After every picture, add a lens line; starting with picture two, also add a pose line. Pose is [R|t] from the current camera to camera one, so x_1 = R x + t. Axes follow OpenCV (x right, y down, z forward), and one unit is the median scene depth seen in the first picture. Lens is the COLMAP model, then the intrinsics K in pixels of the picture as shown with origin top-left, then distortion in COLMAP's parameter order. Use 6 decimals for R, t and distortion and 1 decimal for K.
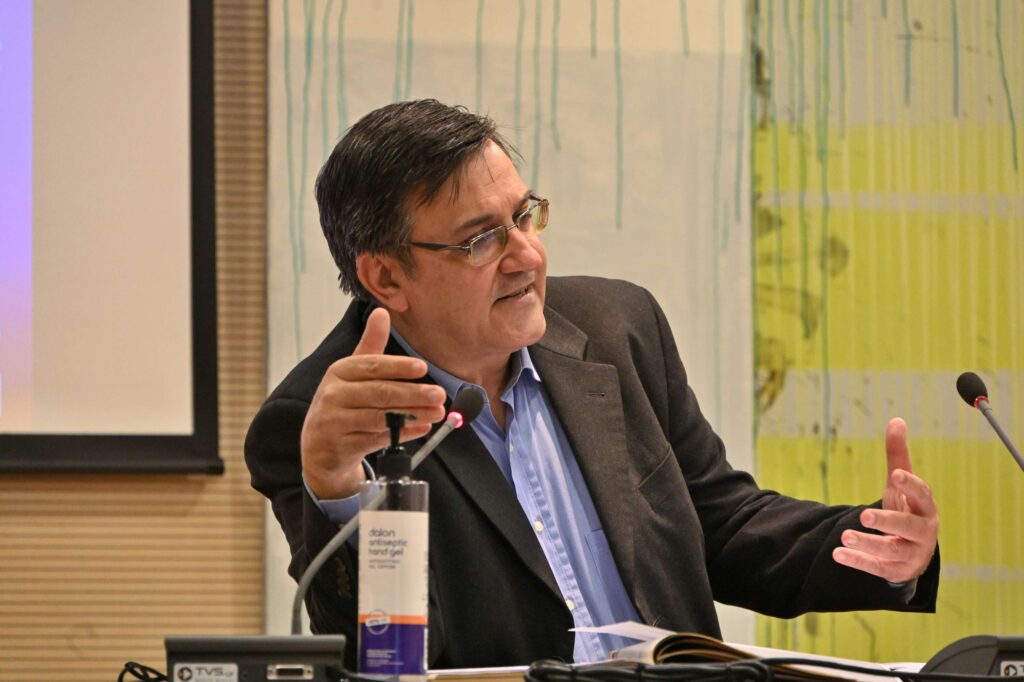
lens RADIAL K [[4724.1, 0, 507.1], [0, 4724.1, 340.6], [0, 0, 1]] dist [0.027454, 0.000000]
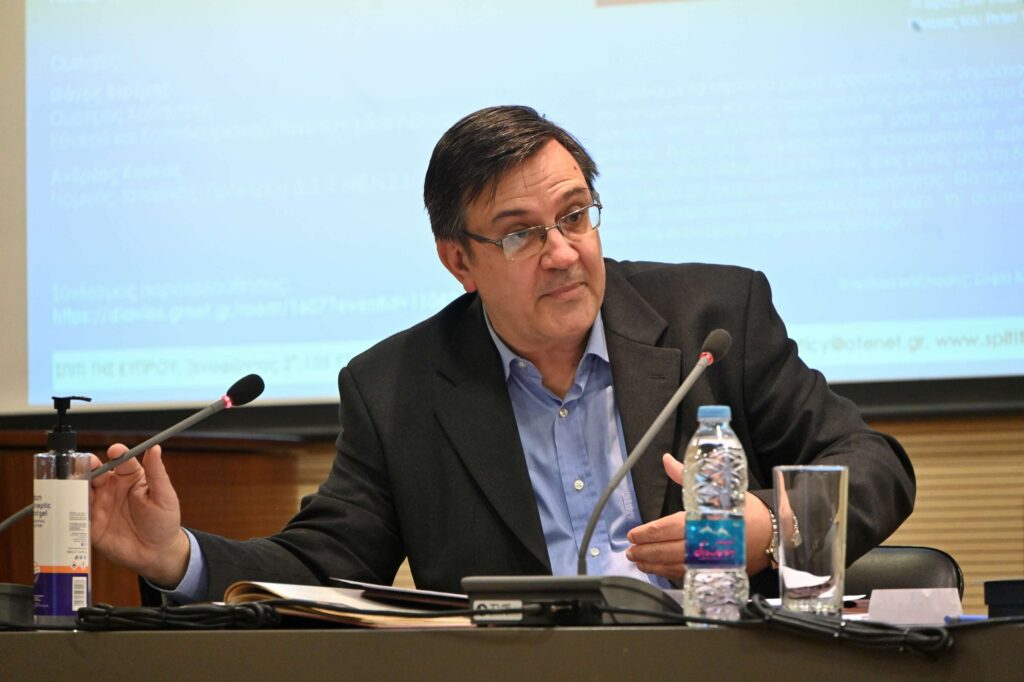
lens RADIAL K [[5797.8, 0, 510.8], [0, 5797.8, 339.3], [0, 0, 1]] dist [-0.334355, 0.000000]
pose [[0.710145, -0.037021, -0.703081, 0.647059], [0.055496, 0.998453, 0.003479, 0.000890], [0.701865, -0.041489, 0.711101, 0.018528]]
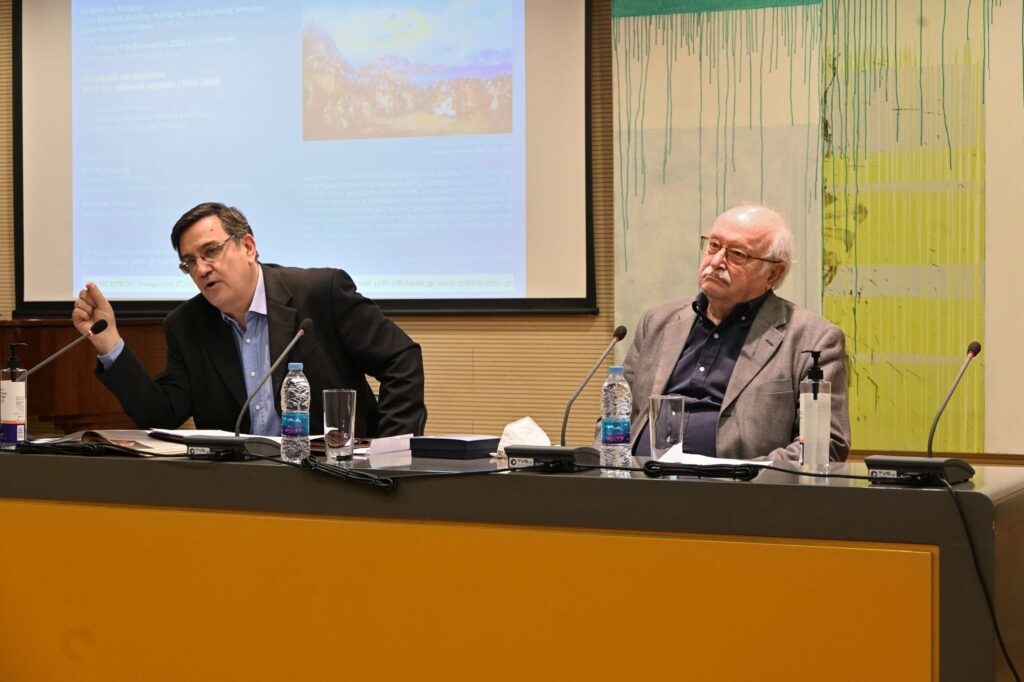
lens RADIAL K [[2001.8, 0, 515.0], [0, 2001.8, 344.7], [0, 0, 1]] dist [-0.013583, 0.000000]
pose [[0.764029, 0.018782, -0.644909, 0.547485], [0.041499, 0.996076, 0.078174, -0.036538], [0.643846, -0.086491, 0.760251, 0.188486]]
